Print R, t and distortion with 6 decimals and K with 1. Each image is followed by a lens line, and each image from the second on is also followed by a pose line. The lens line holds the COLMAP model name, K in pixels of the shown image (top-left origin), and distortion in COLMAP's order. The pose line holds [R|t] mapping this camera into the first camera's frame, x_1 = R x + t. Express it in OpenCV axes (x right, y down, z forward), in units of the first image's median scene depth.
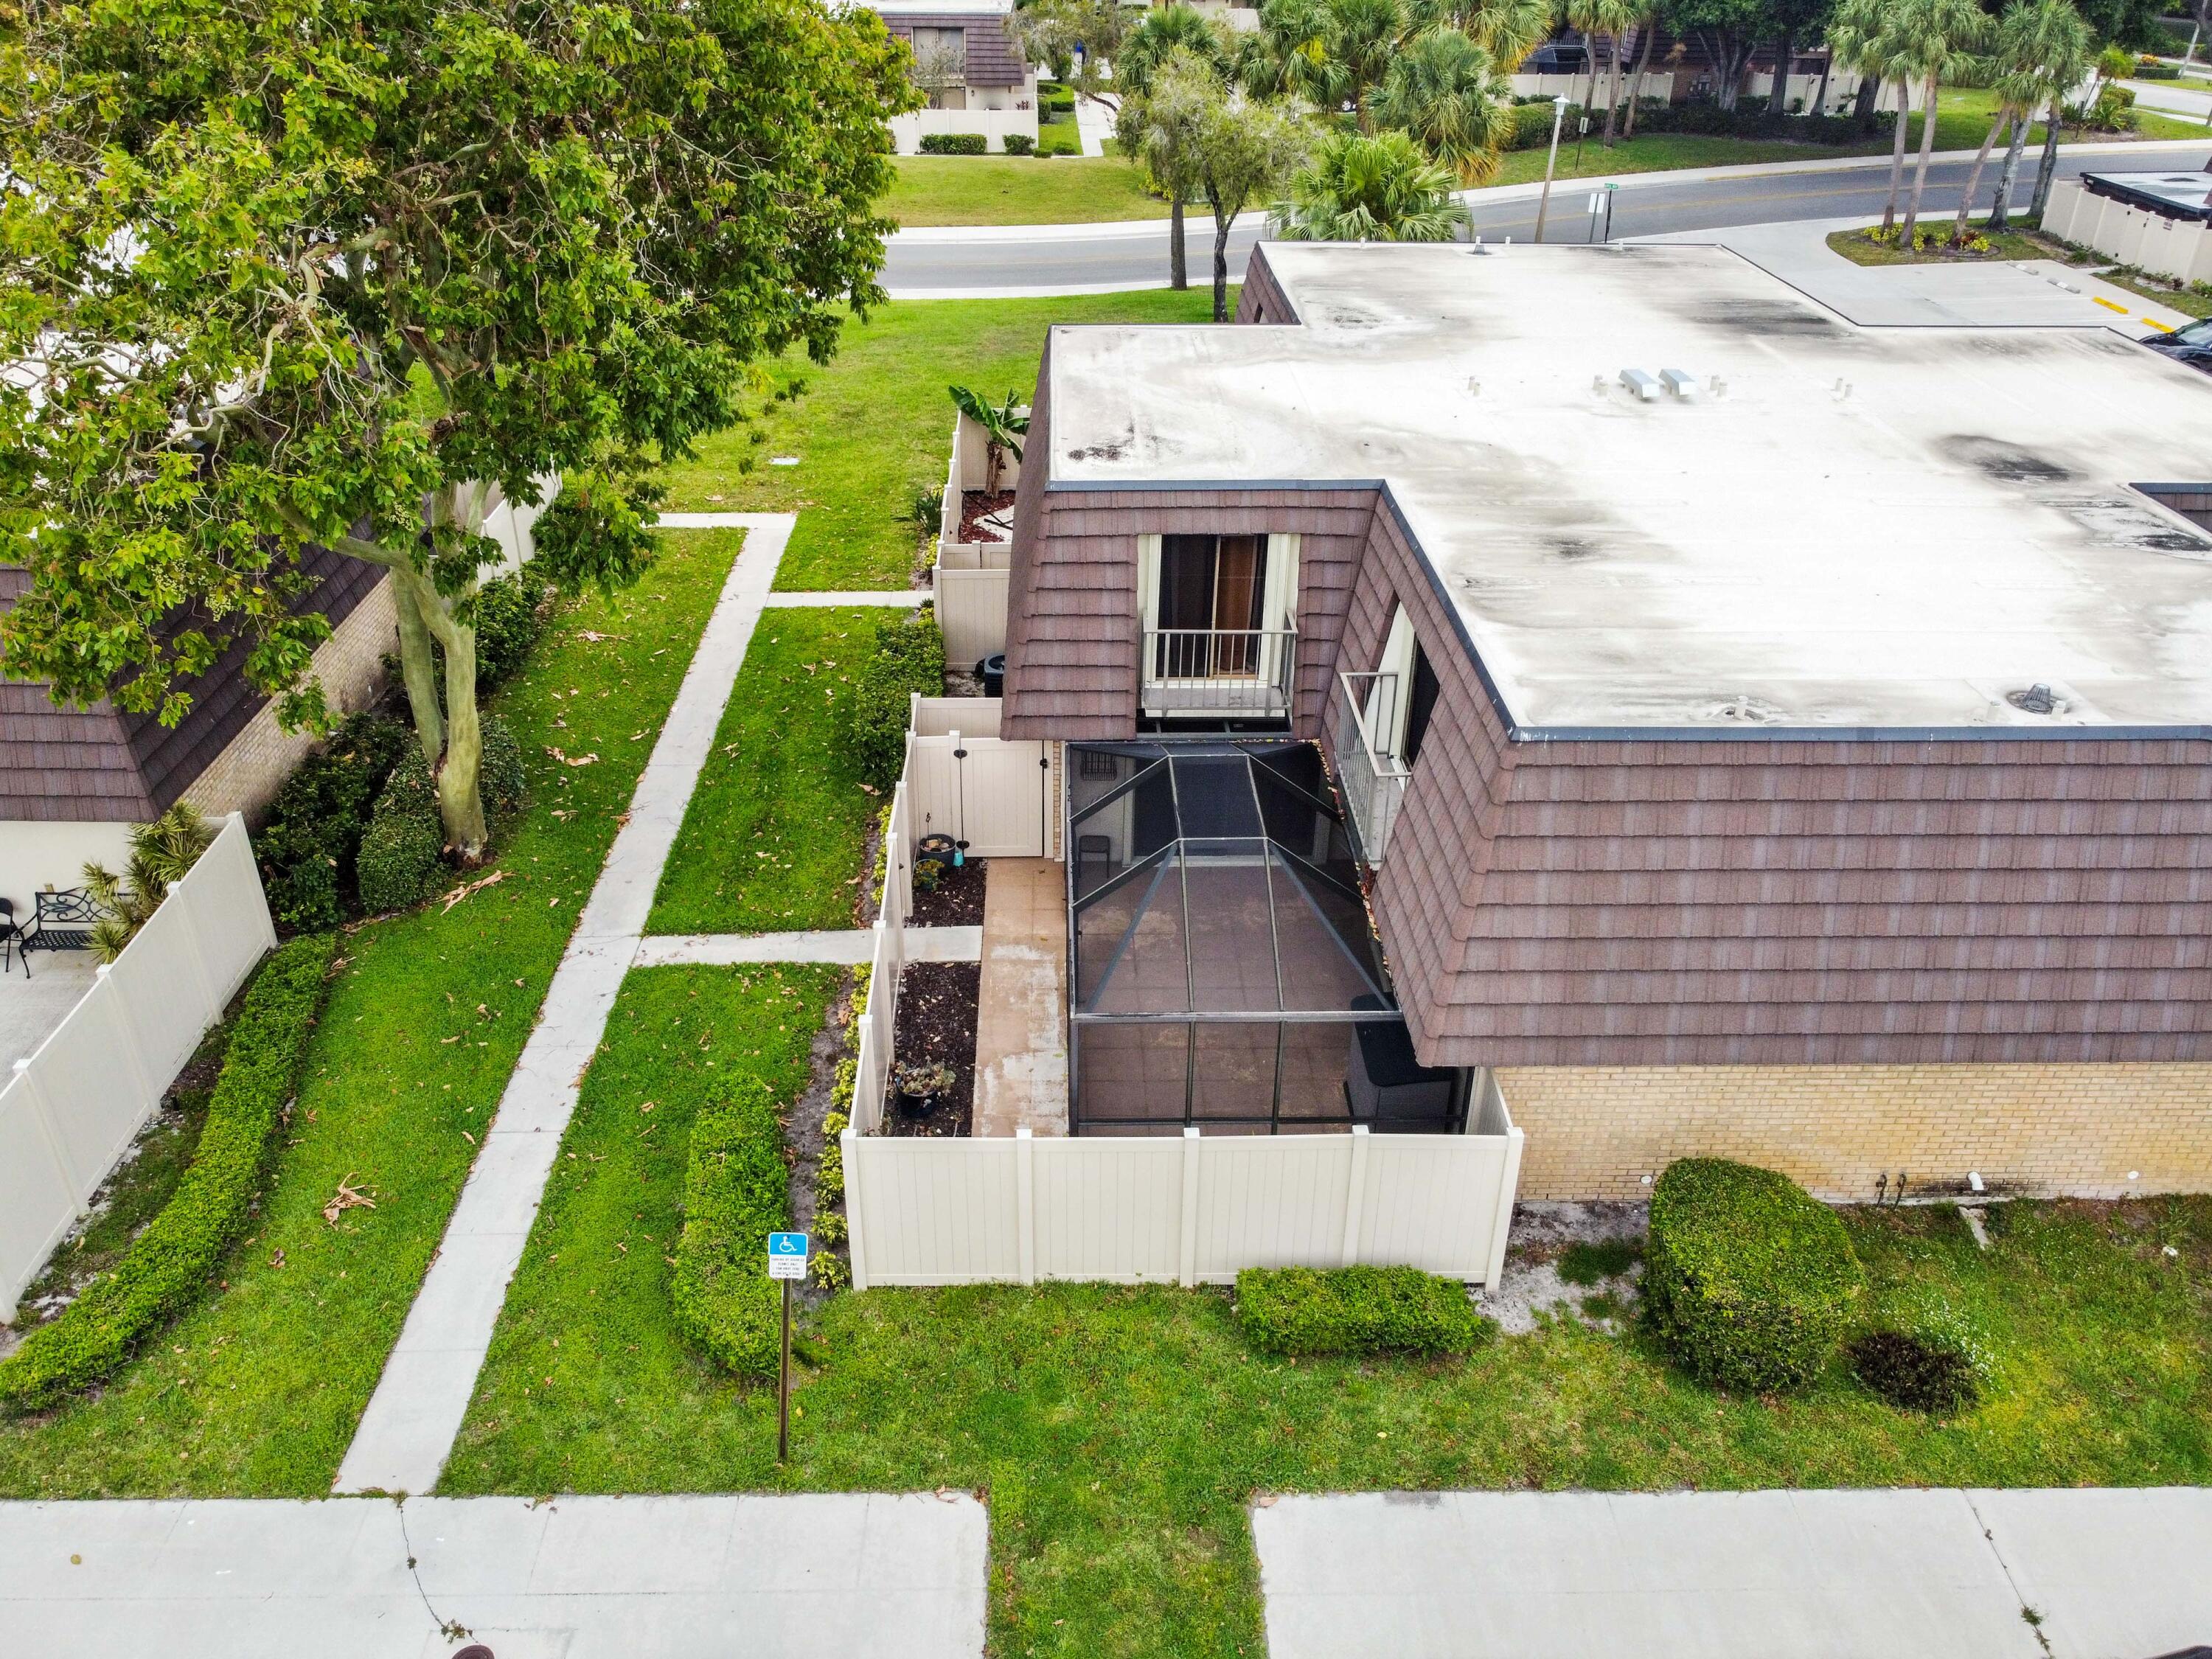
lens RADIAL K [[1659.4, 0, 1106.0], [0, 1659.4, 829.5], [0, 0, 1]] dist [0.001766, -0.007567]
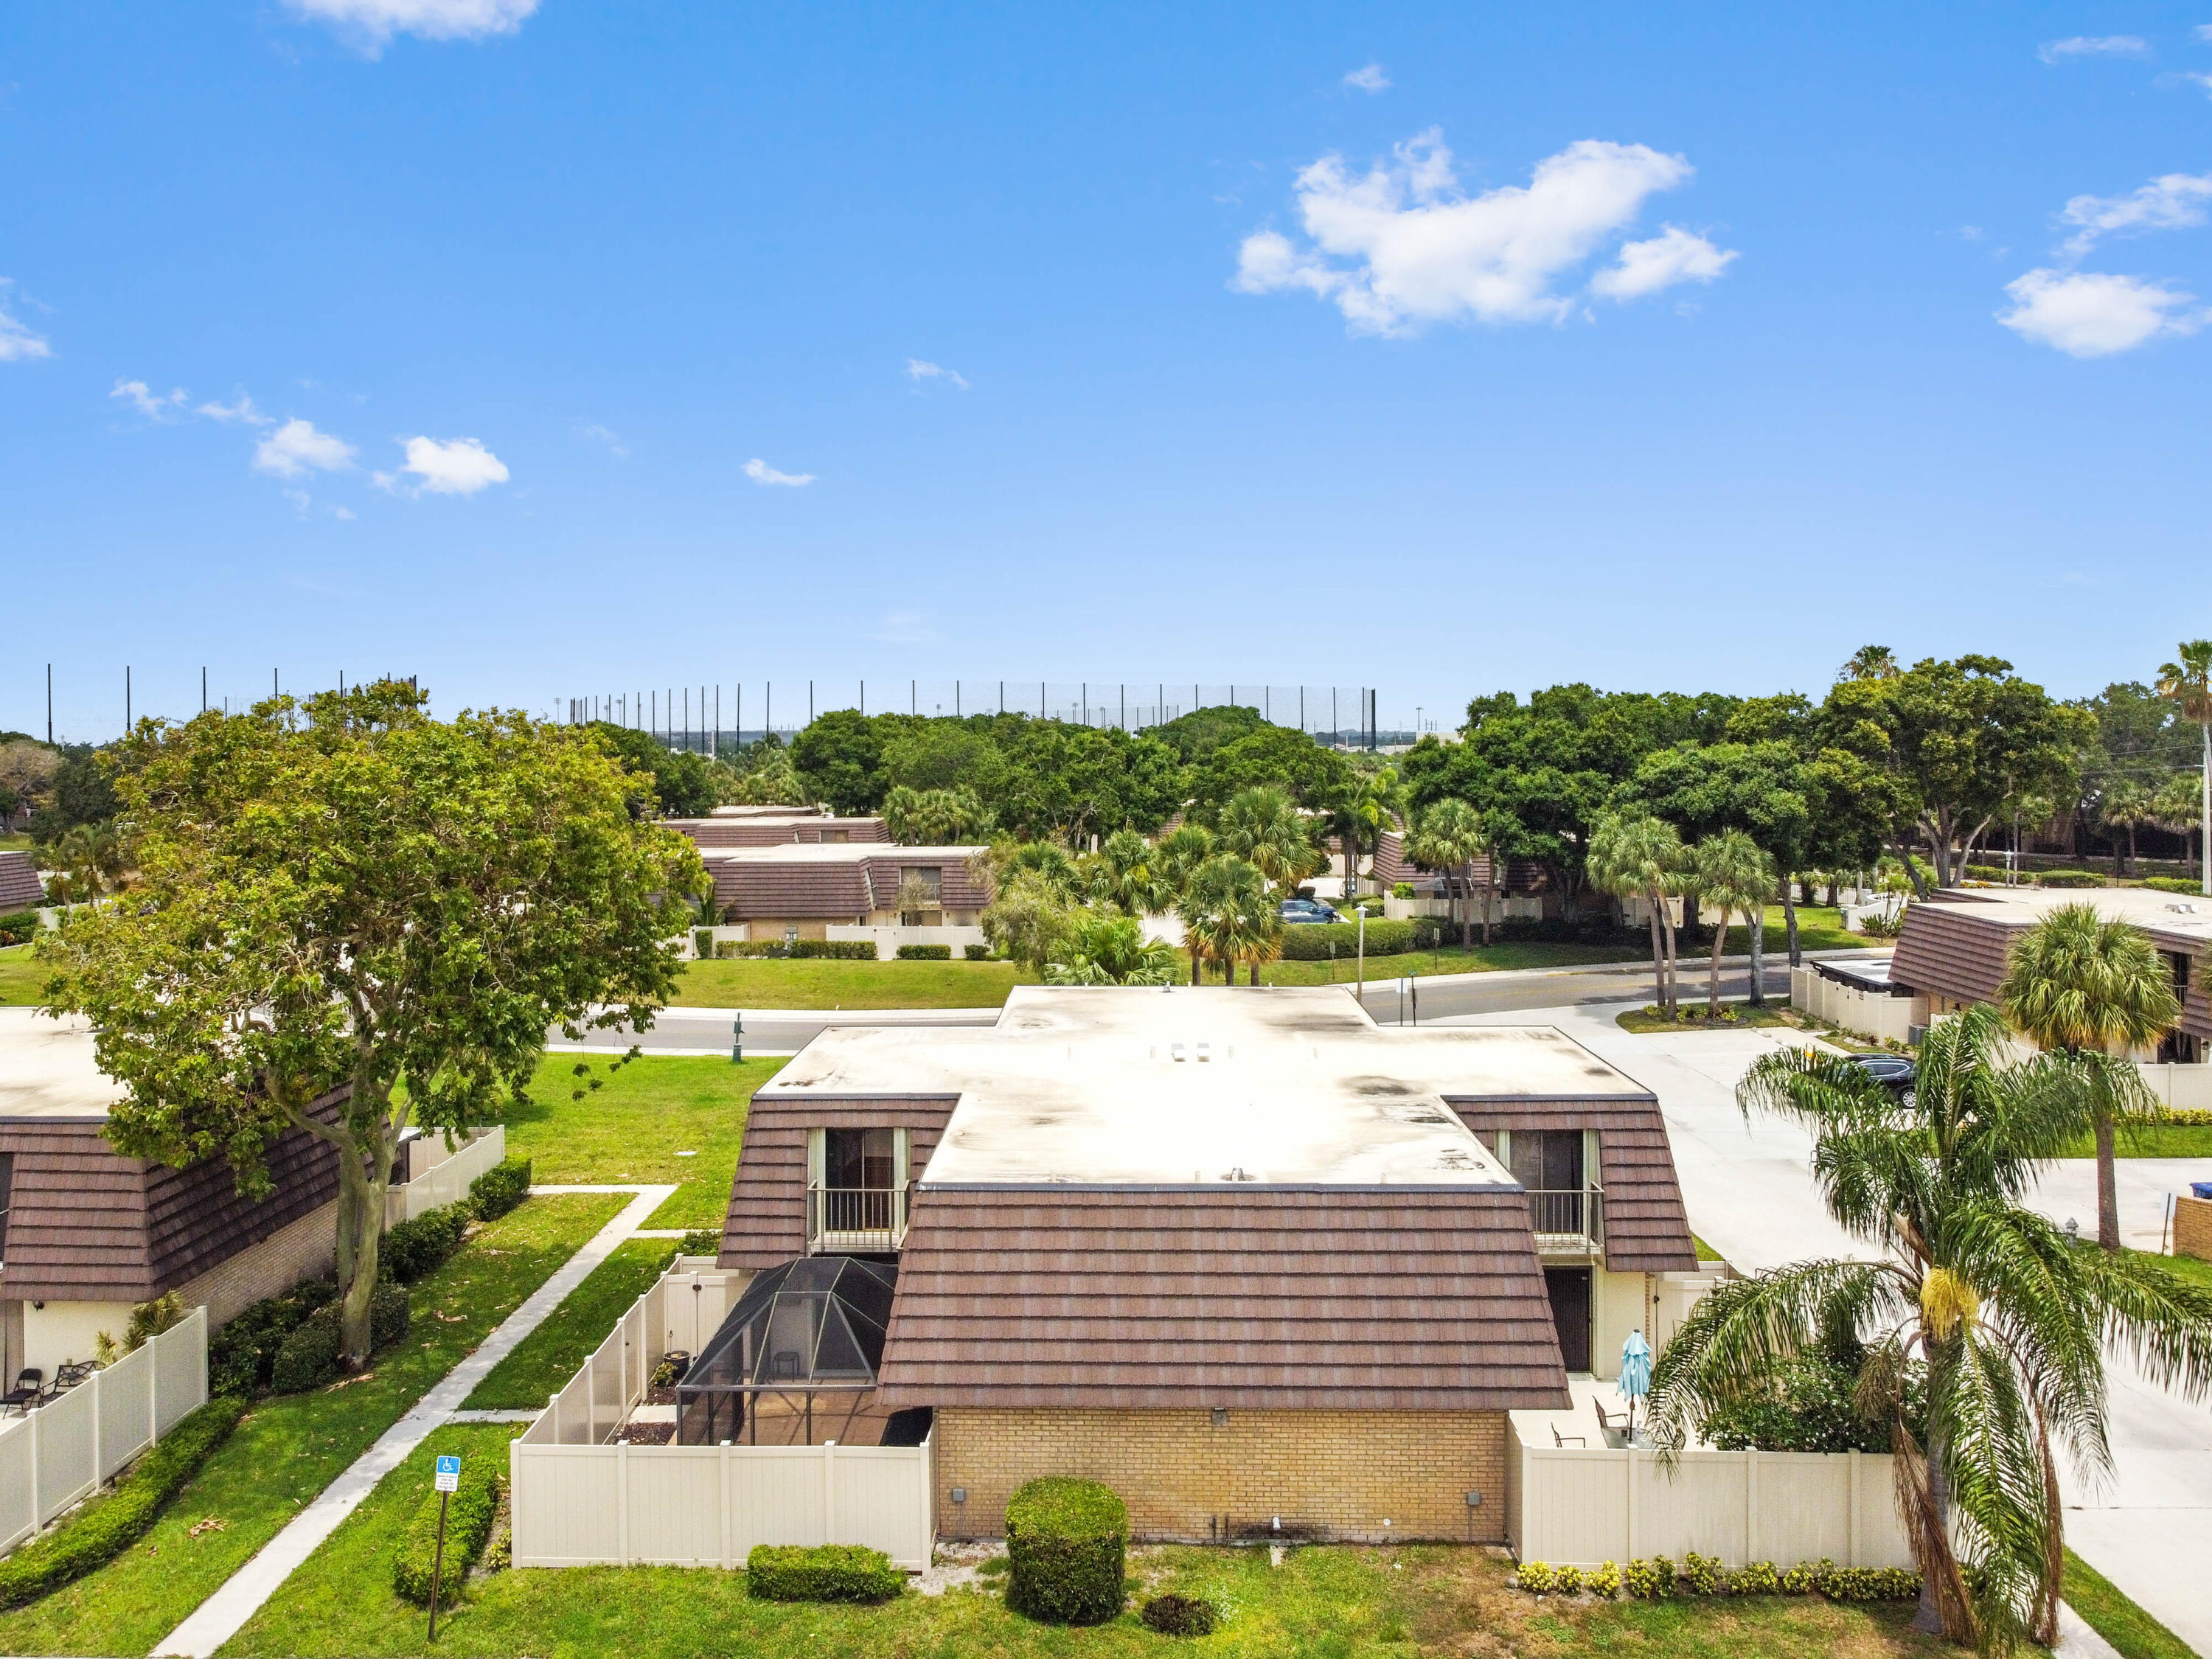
lens RADIAL K [[1741.7, 0, 1106.0], [0, 1741.7, 829.5], [0, 0, 1]] dist [0.004658, -0.005101]
pose [[0.998272, -0.009629, -0.057970, 0.399964], [-0.018268, 0.886757, -0.461876, 0.327598], [0.055852, 0.462136, 0.885048, -0.571941]]
